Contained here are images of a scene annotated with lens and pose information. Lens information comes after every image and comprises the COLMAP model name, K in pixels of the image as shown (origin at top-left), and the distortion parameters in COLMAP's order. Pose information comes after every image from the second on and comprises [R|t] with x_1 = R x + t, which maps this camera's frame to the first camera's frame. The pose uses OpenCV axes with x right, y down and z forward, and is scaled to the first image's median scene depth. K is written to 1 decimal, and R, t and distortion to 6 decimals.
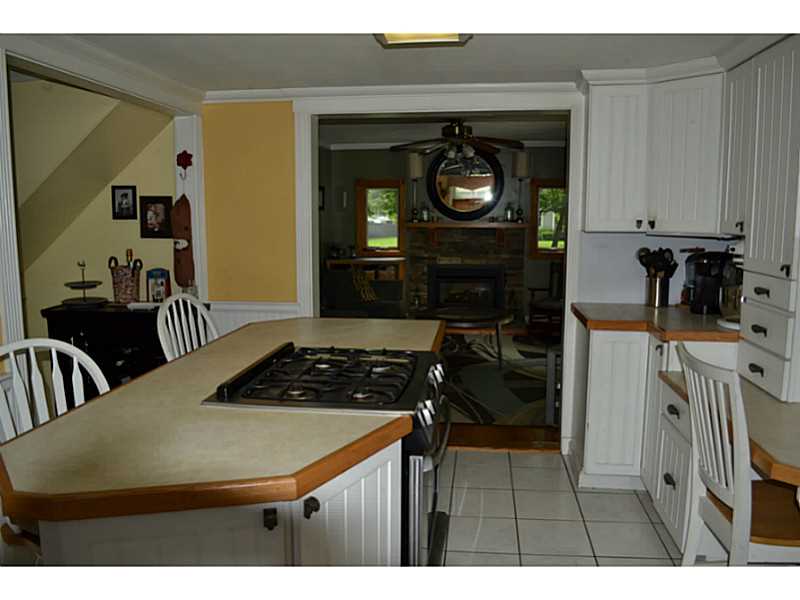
lens RADIAL K [[640.0, 0, 400.0], [0, 640.0, 300.0], [0, 0, 1]] dist [-0.079591, 0.008361]
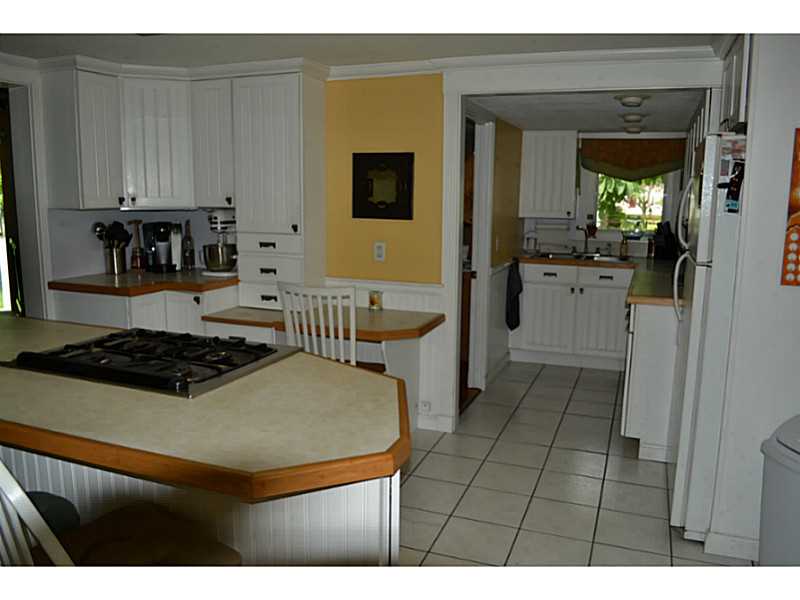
lens RADIAL K [[640.0, 0, 400.0], [0, 640.0, 300.0], [0, 0, 1]] dist [-0.079591, 0.008361]
pose [[0.242484, -0.159212, 0.957002, -0.250009], [0.116451, 0.984087, 0.134212, -0.015804], [-0.963141, 0.078900, 0.257166, 0.099424]]
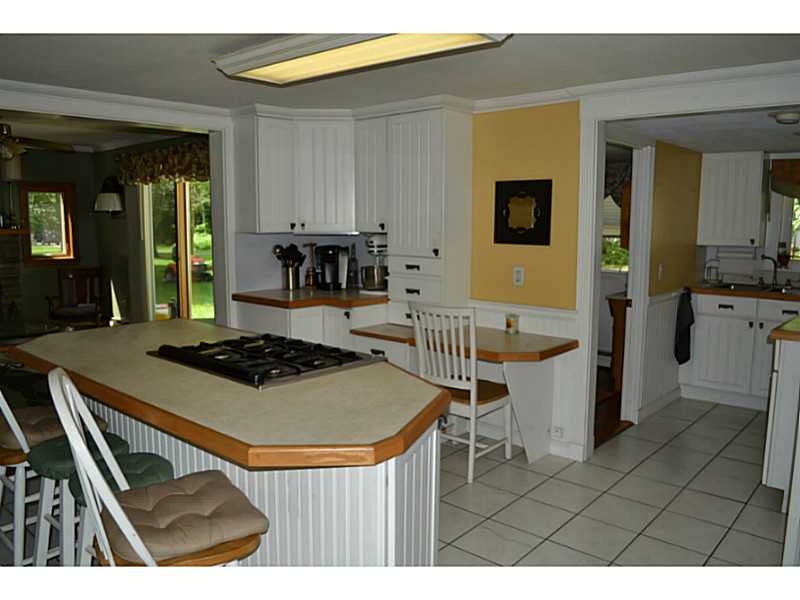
lens RADIAL K [[640.0, 0, 400.0], [0, 640.0, 300.0], [0, 0, 1]] dist [-0.079591, 0.008361]
pose [[0.564701, -0.104246, 0.818685, -0.243959], [0.105784, 0.992951, 0.053470, -0.006543], [-0.818488, 0.056409, 0.571748, 0.029322]]
